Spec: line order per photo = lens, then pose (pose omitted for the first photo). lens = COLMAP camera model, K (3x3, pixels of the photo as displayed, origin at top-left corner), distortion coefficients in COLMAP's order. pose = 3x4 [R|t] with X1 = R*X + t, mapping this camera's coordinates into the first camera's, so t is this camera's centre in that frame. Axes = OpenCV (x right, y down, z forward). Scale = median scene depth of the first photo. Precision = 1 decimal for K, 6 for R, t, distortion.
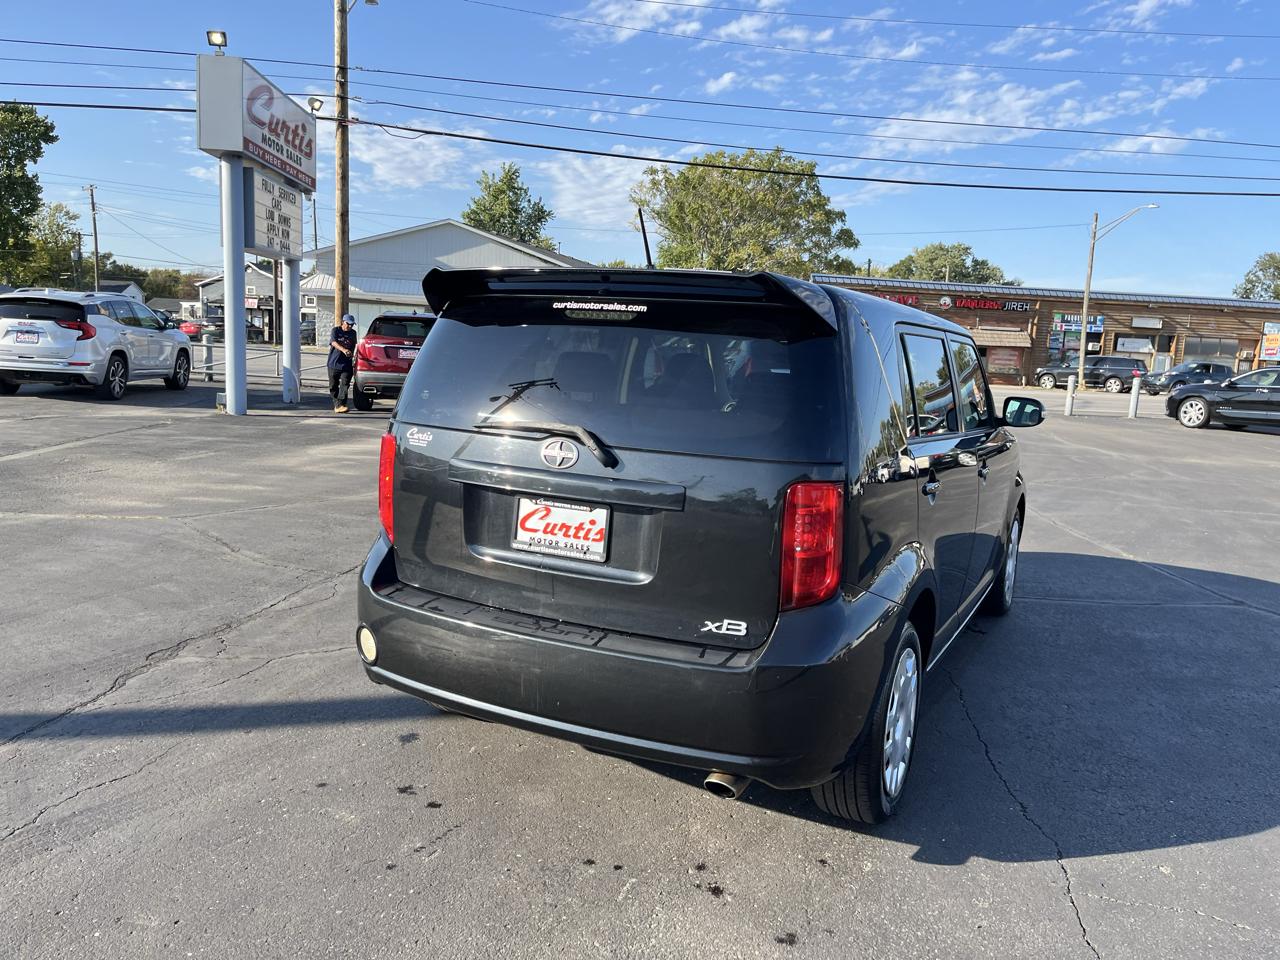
lens RADIAL K [[971.2, 0, 655.8], [0, 971.2, 477.5], [0, 0, 1]] dist [0.071775, -0.099363]
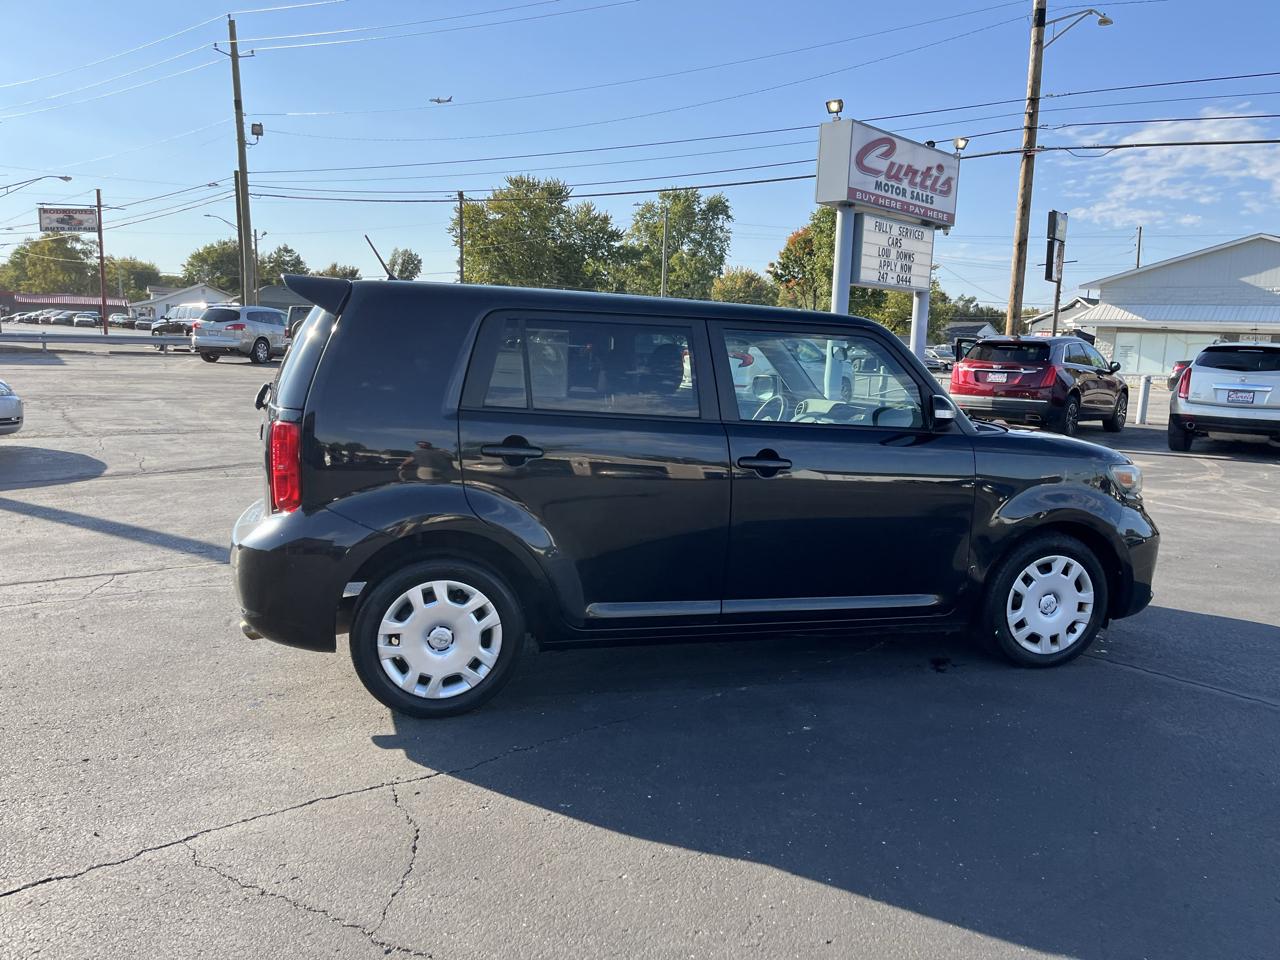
lens RADIAL K [[970.1, 0, 653.5], [0, 970.1, 481.2], [0, 0, 1]] dist [0.067631, -0.089111]
pose [[0.679650, 0.081026, -0.729048, 0.237462], [-0.104583, 0.994431, 0.013024, 0.002345], [0.726043, 0.067394, 0.684338, 0.066717]]
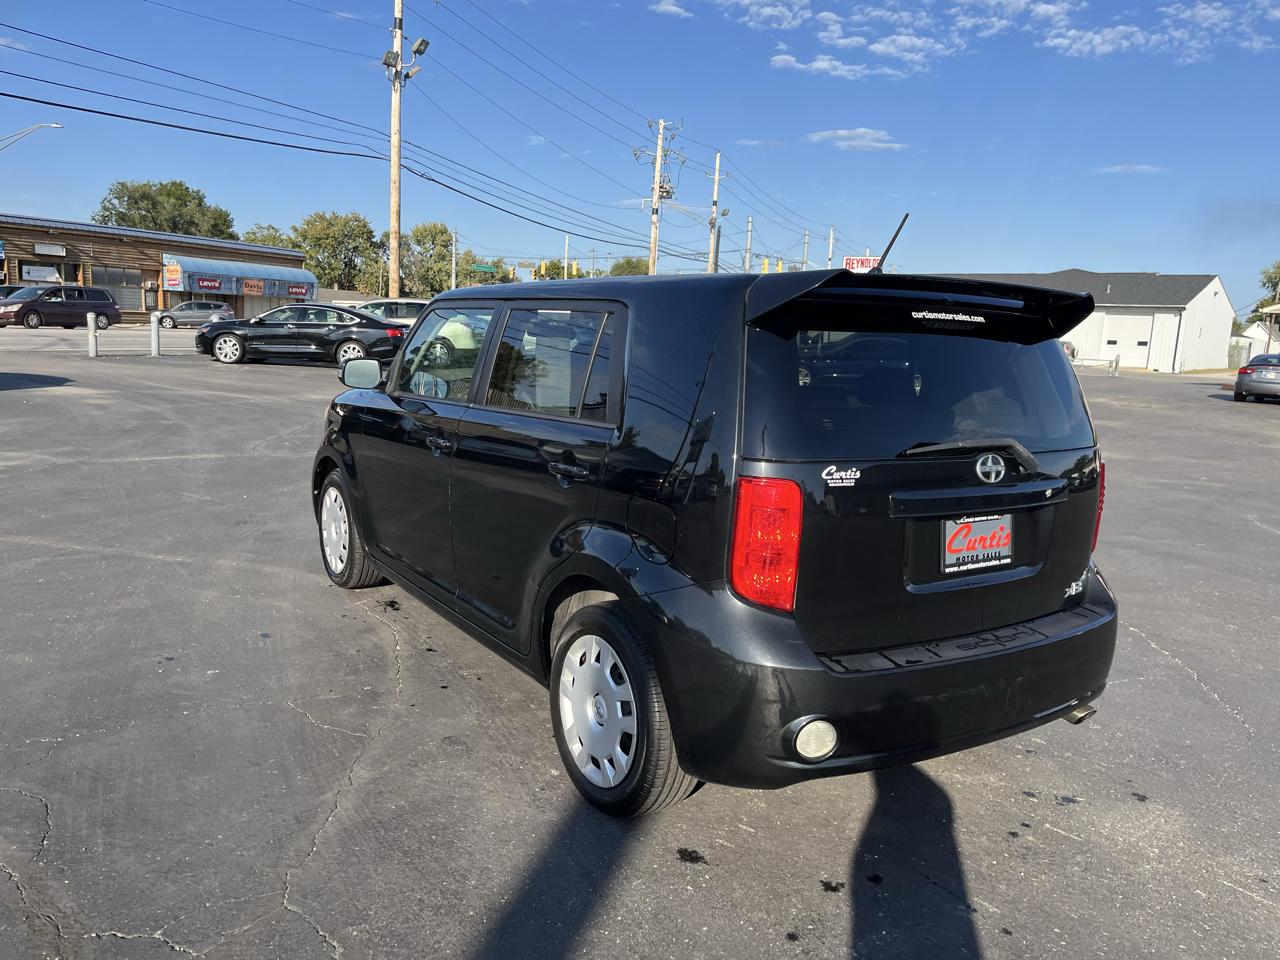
lens RADIAL K [[969.5, 0, 652.5], [0, 969.5, 487.7], [0, 0, 1]] dist [0.069967, -0.088962]
pose [[0.495526, -0.169429, 0.851909, -0.188326], [0.097710, 0.985439, 0.139152, -0.029754], [-0.863080, 0.014287, 0.504865, 0.131533]]
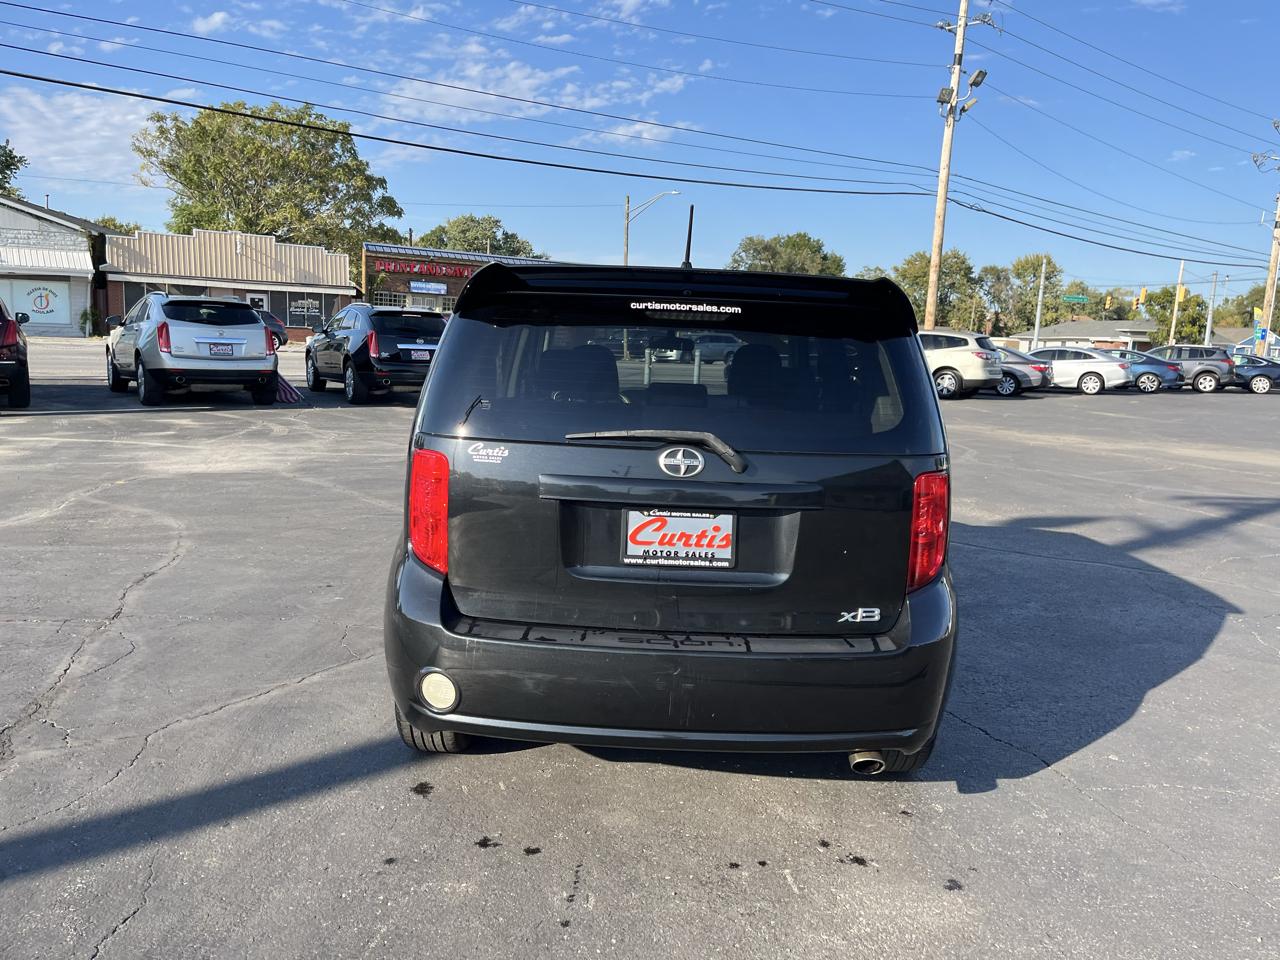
lens RADIAL K [[969.5, 0, 652.5], [0, 969.5, 487.7], [0, 0, 1]] dist [0.069967, -0.088962]
pose [[0.895306, -0.081789, 0.437879, -0.091391], [0.064282, 0.996432, 0.054685, -0.008884], [-0.440789, -0.020812, 0.897369, 0.024164]]
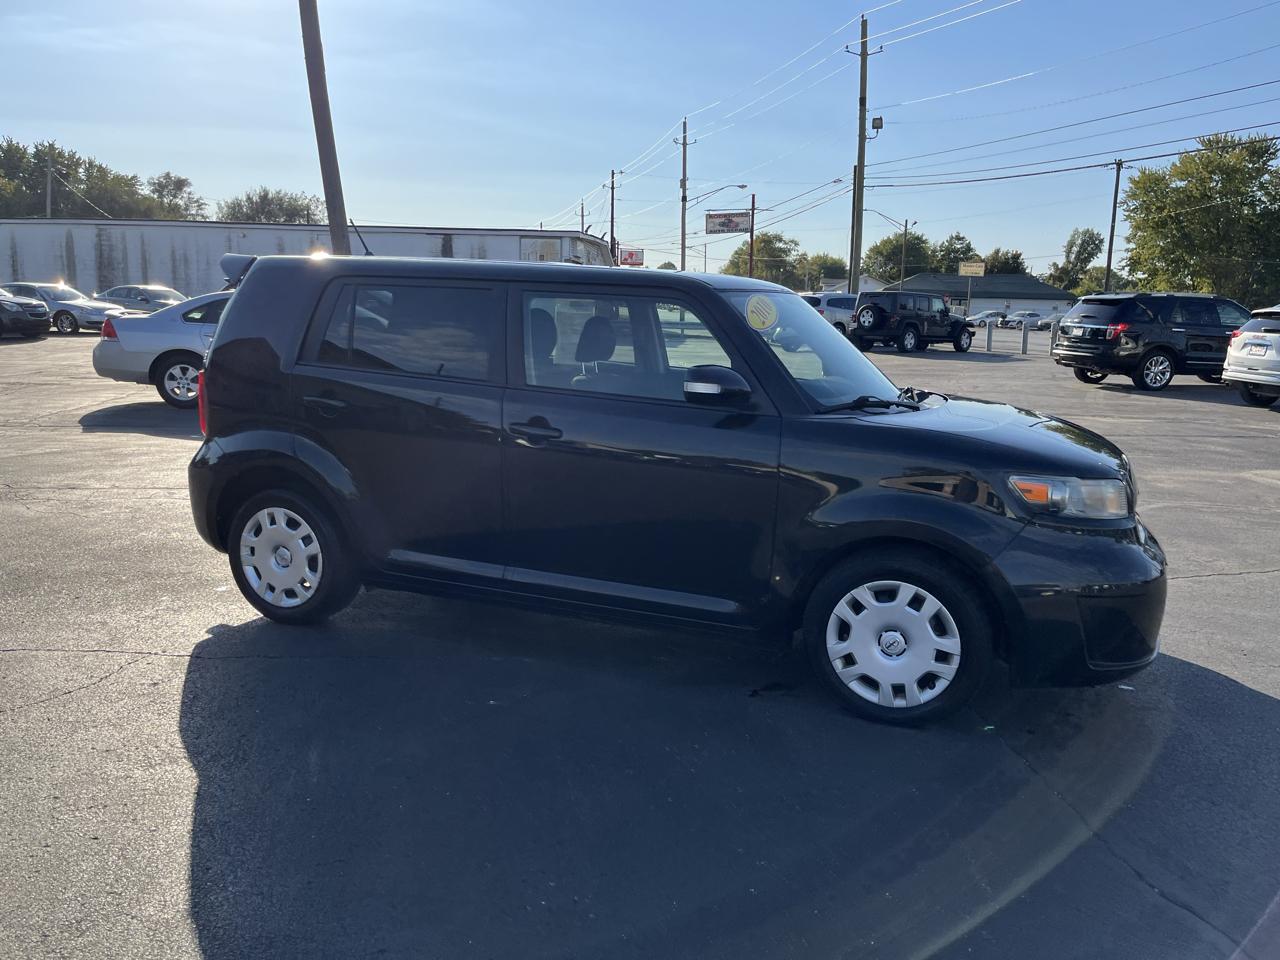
lens RADIAL K [[968.4, 0, 650.0], [0, 968.4, 494.5], [0, 0, 1]] dist [0.070237, -0.097391]
pose [[0.084478, 0.145008, -0.985817, 0.312219], [-0.162885, 0.978055, 0.129908, -0.021049], [0.983022, 0.149601, 0.106244, 0.252949]]
